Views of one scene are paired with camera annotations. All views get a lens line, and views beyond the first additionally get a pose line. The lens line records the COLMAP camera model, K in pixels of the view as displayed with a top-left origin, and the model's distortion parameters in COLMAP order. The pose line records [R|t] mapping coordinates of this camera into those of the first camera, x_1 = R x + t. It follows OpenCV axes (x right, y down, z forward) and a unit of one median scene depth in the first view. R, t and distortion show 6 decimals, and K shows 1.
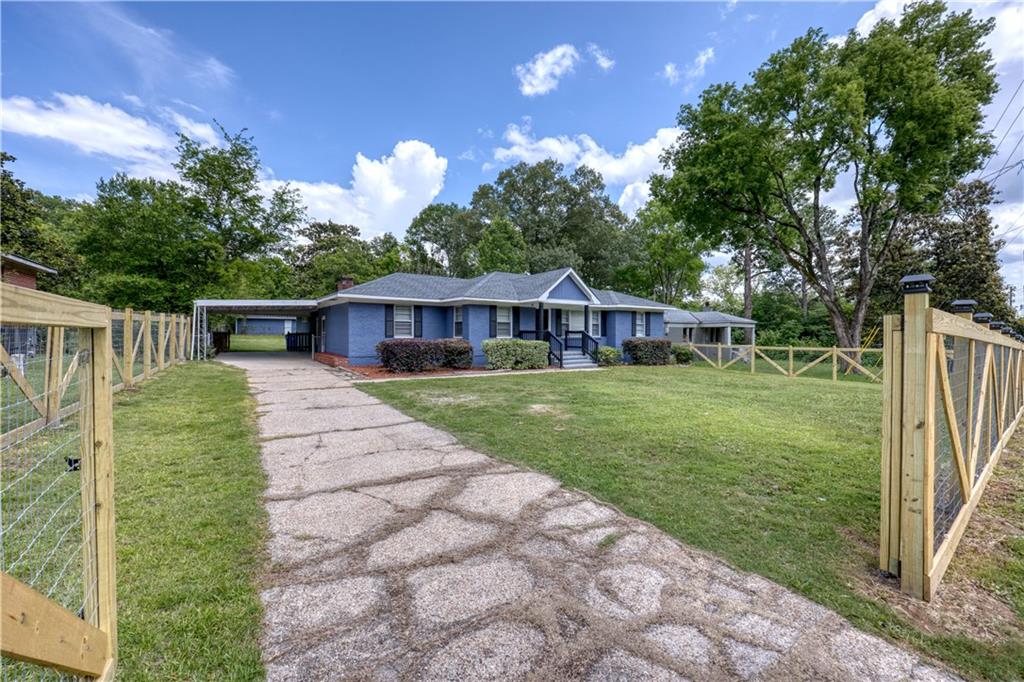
lens RADIAL K [[415.2, 0, 509.6], [0, 415.2, 341.9], [0, 0, 1]] dist [-0.004146, -0.000619]
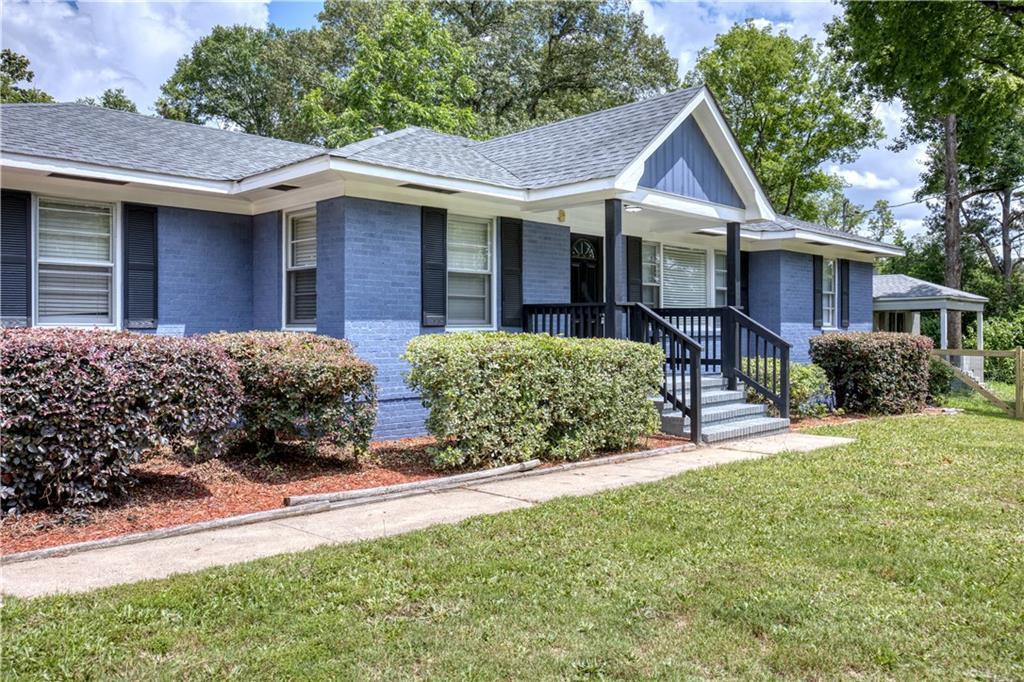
lens RADIAL K [[805.5, 0, 517.6], [0, 805.5, 336.9], [0, 0, 1]] dist [-0.041907, 0.005274]
pose [[0.987037, -0.004199, 0.160437, -0.066746], [0.006455, 0.999887, -0.013544, 0.001448], [-0.160362, 0.014404, 0.986953, 0.457186]]
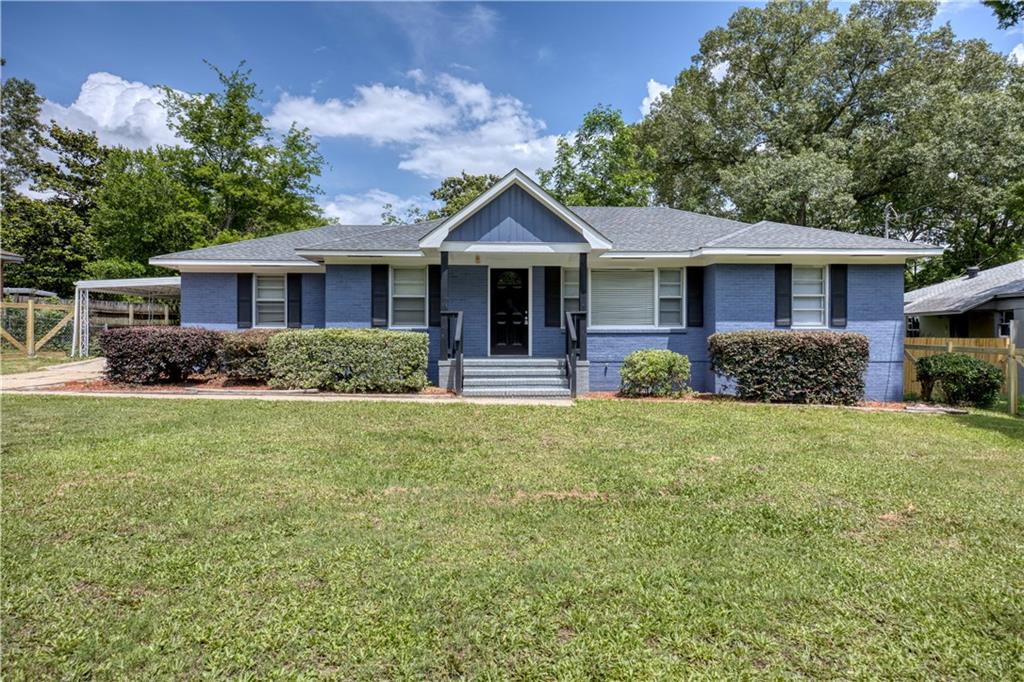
lens RADIAL K [[606.3, 0, 510.1], [0, 606.3, 340.8], [0, 0, 1]] dist [-0.029660, 0.000110]
pose [[0.820598, 0.009233, -0.571431, 0.498926], [-0.012181, 0.999925, -0.001336, 0.004794], [0.571376, 0.008057, 0.820649, 0.447093]]
